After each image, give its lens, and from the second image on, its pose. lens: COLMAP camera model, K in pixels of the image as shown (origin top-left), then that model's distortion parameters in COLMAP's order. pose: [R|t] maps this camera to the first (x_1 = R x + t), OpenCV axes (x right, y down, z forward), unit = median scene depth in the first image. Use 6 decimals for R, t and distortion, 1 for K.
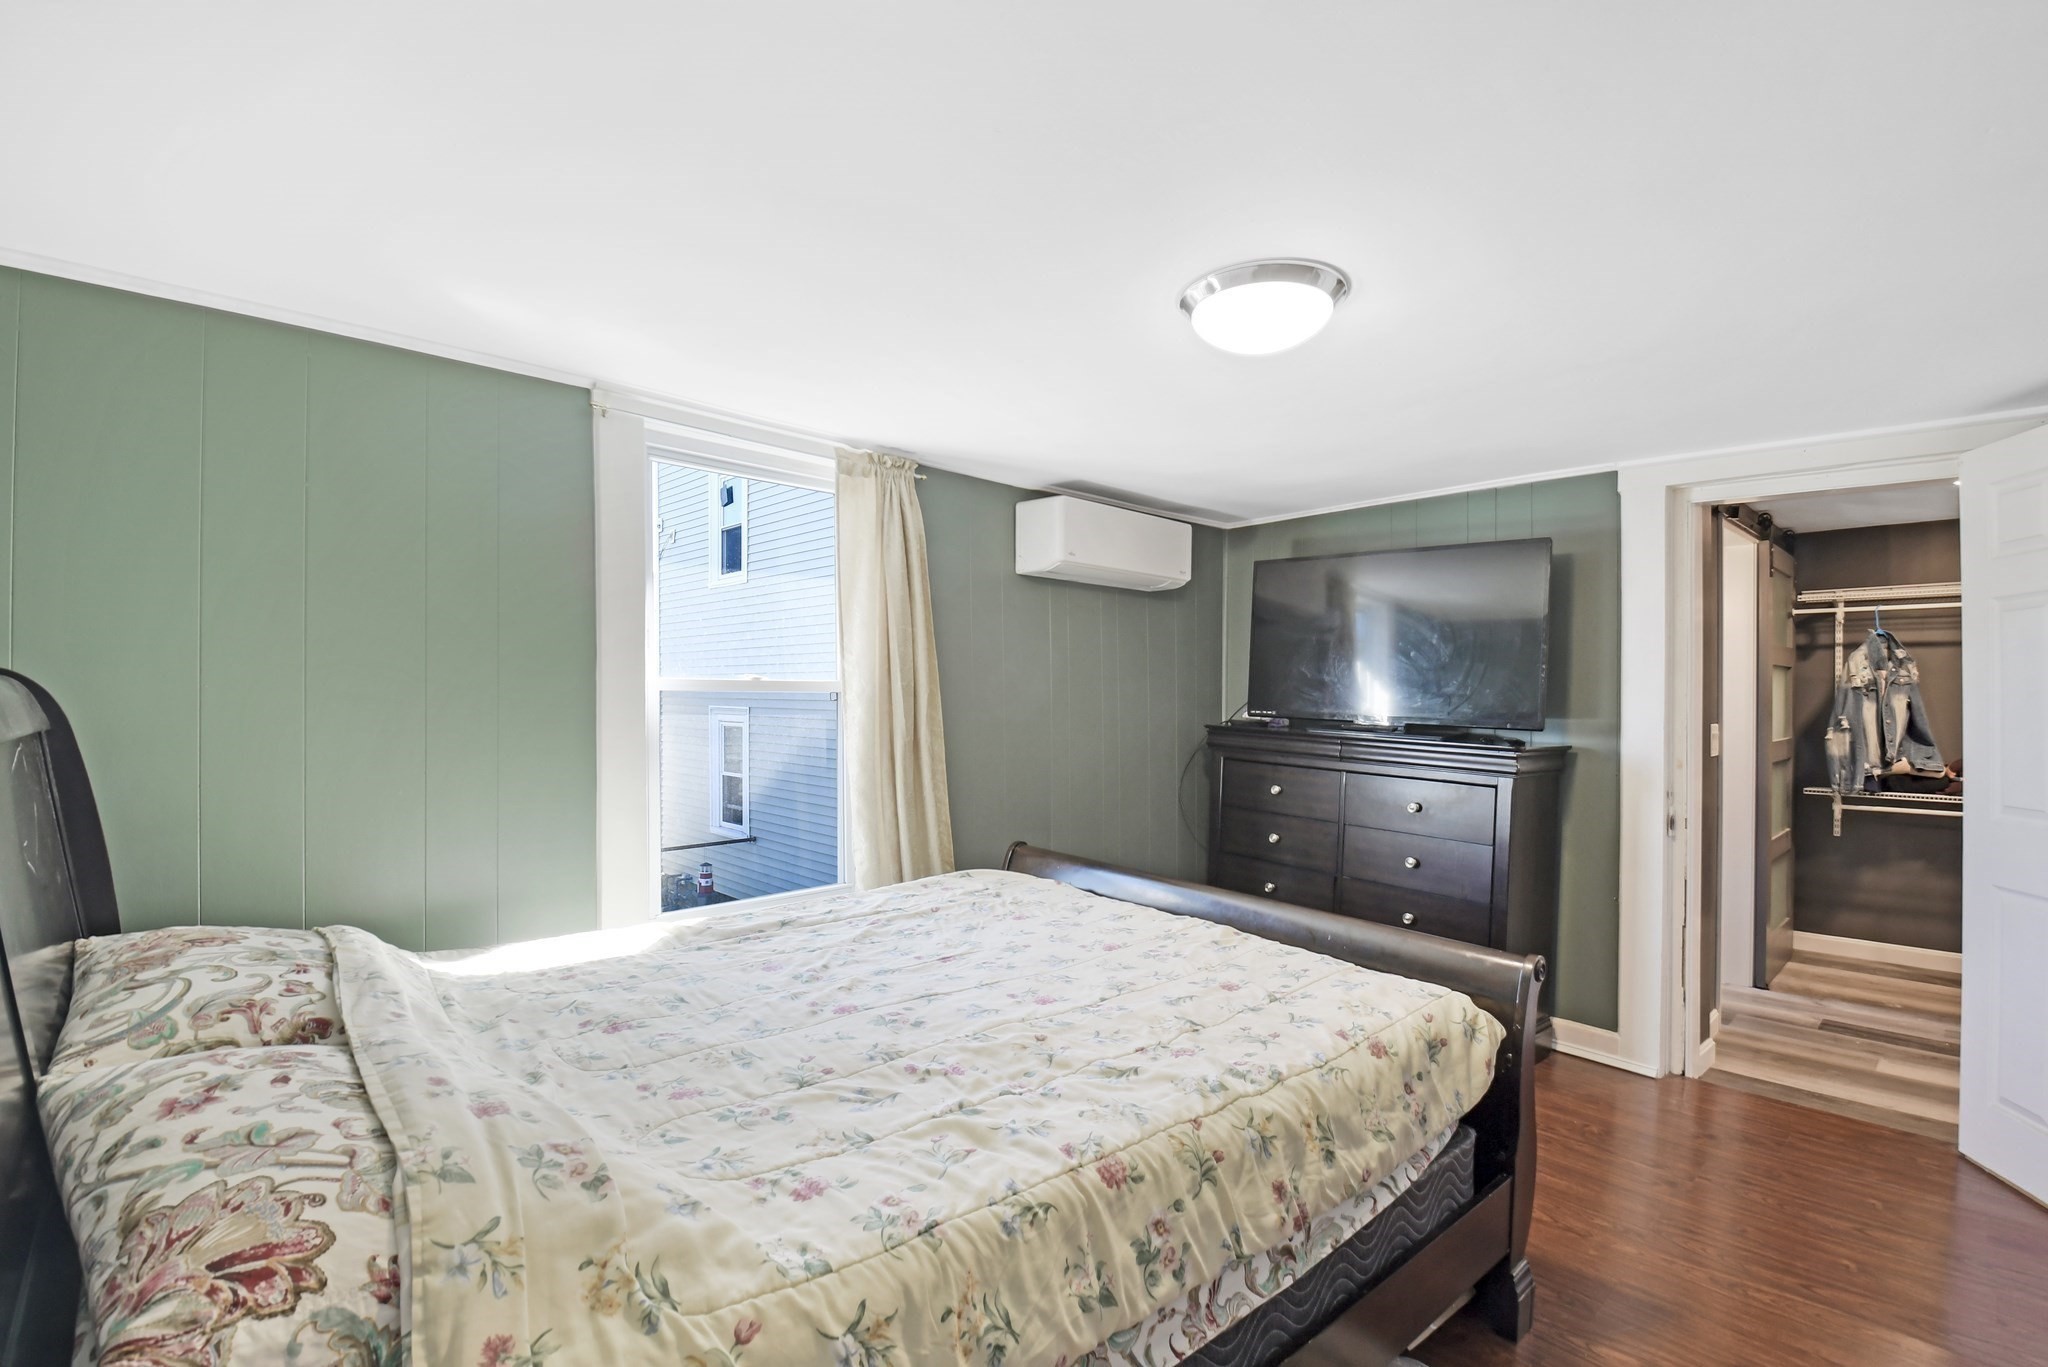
lens RADIAL K [[915.8, 0, 1024.5], [0, 915.8, 692.8], [0, 0, 1]] dist [0.011971, -0.023889]
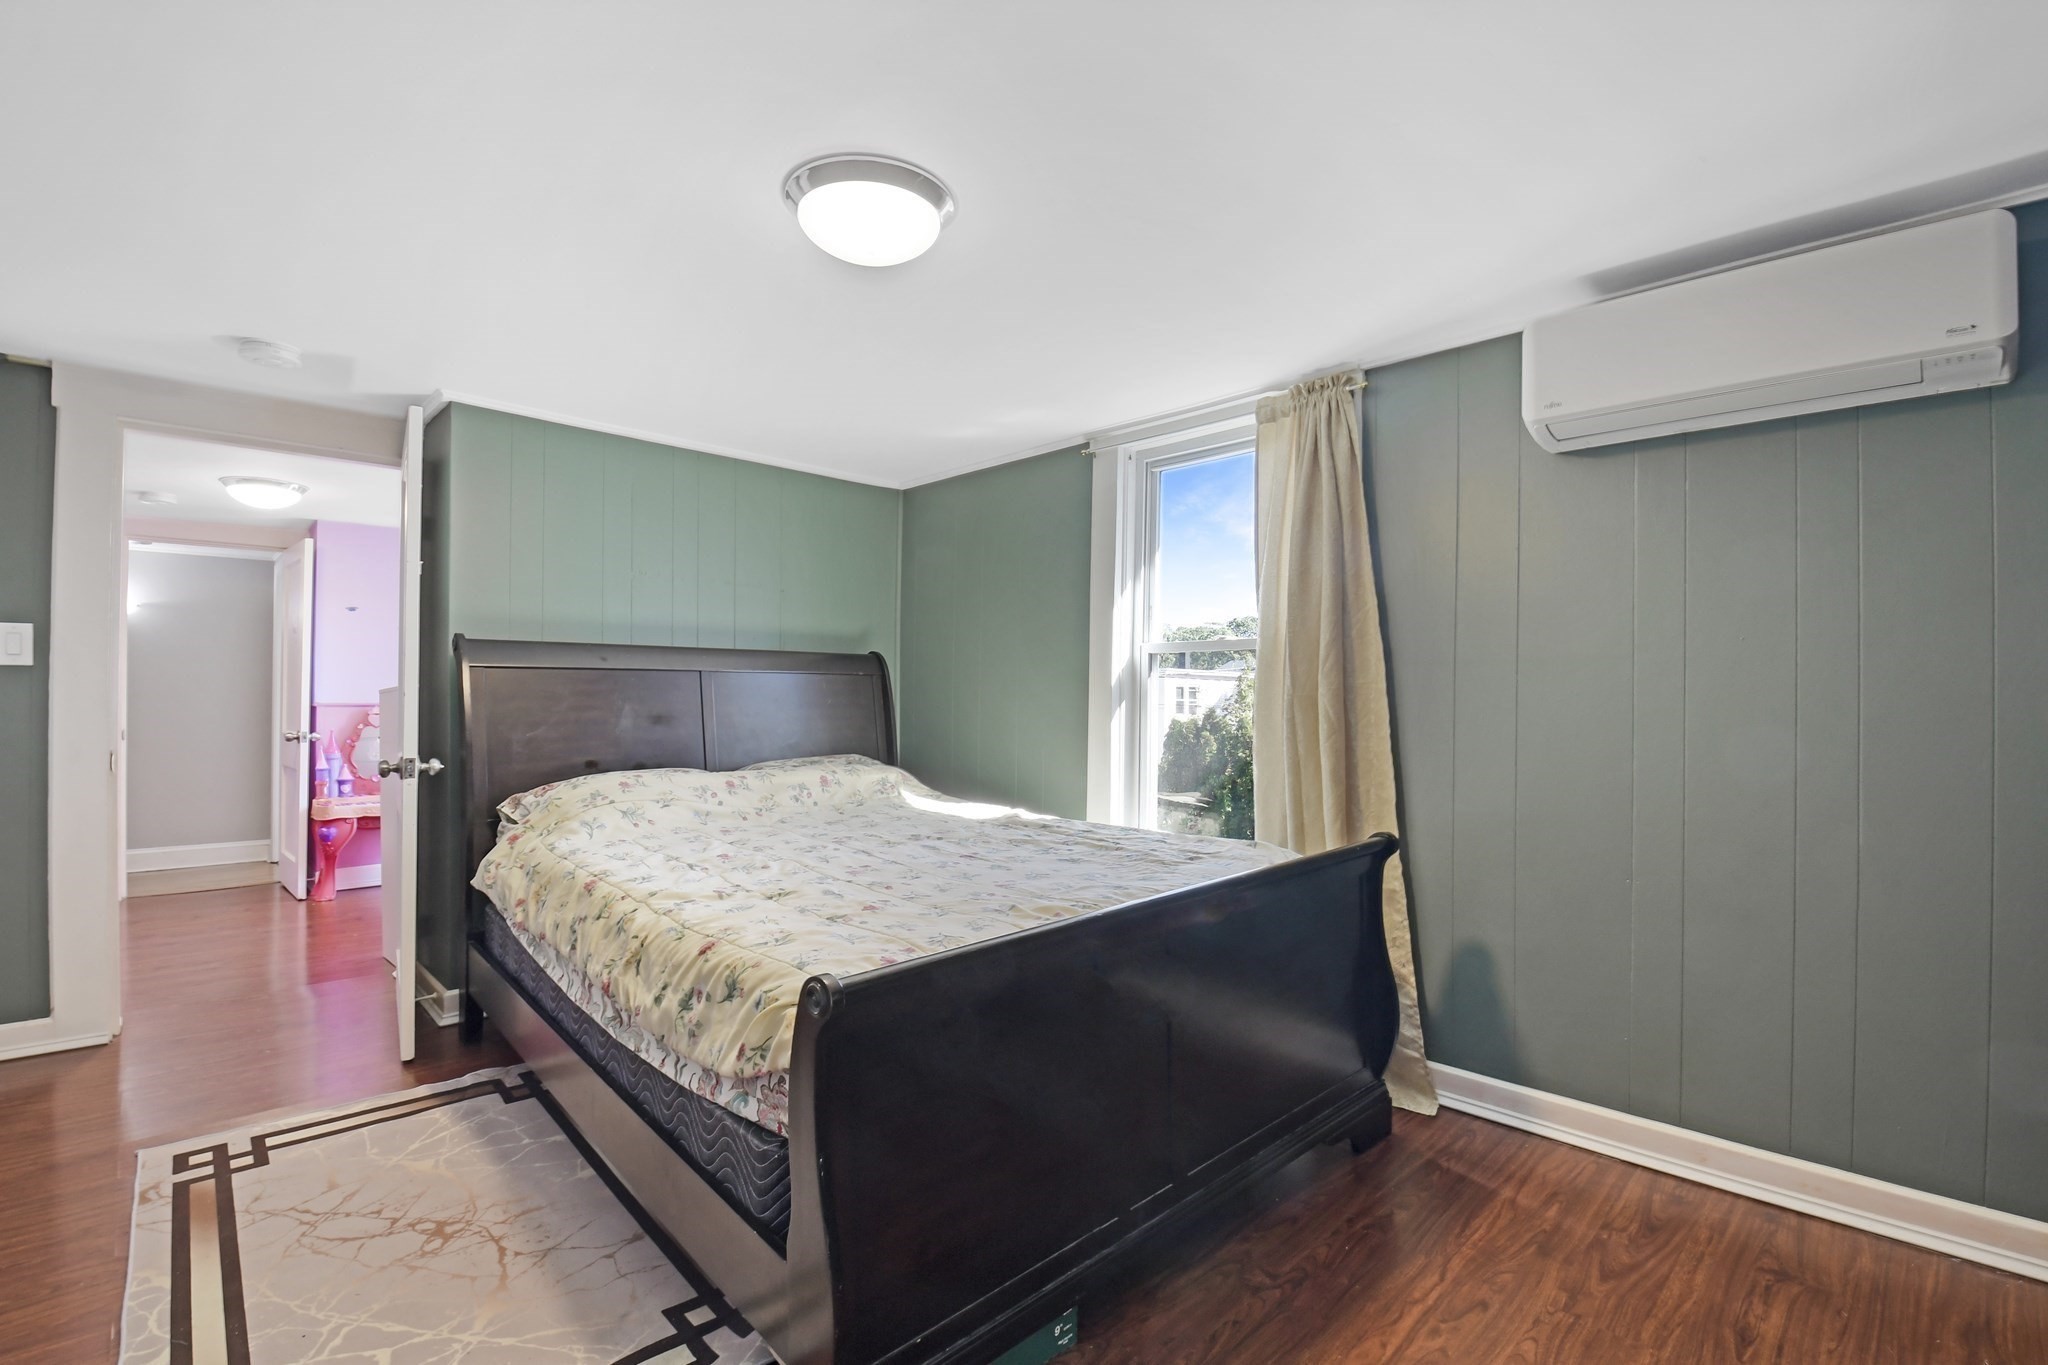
lens RADIAL K [[915.8, 0, 1024.5], [0, 915.8, 691.8], [0, 0, 1]] dist [0.011971, -0.023889]
pose [[0.003093, -0.012538, -0.999917, 0.946285], [-0.006075, 0.999903, -0.012556, 0.075638], [0.999977, 0.006113, 0.003016, 0.901467]]
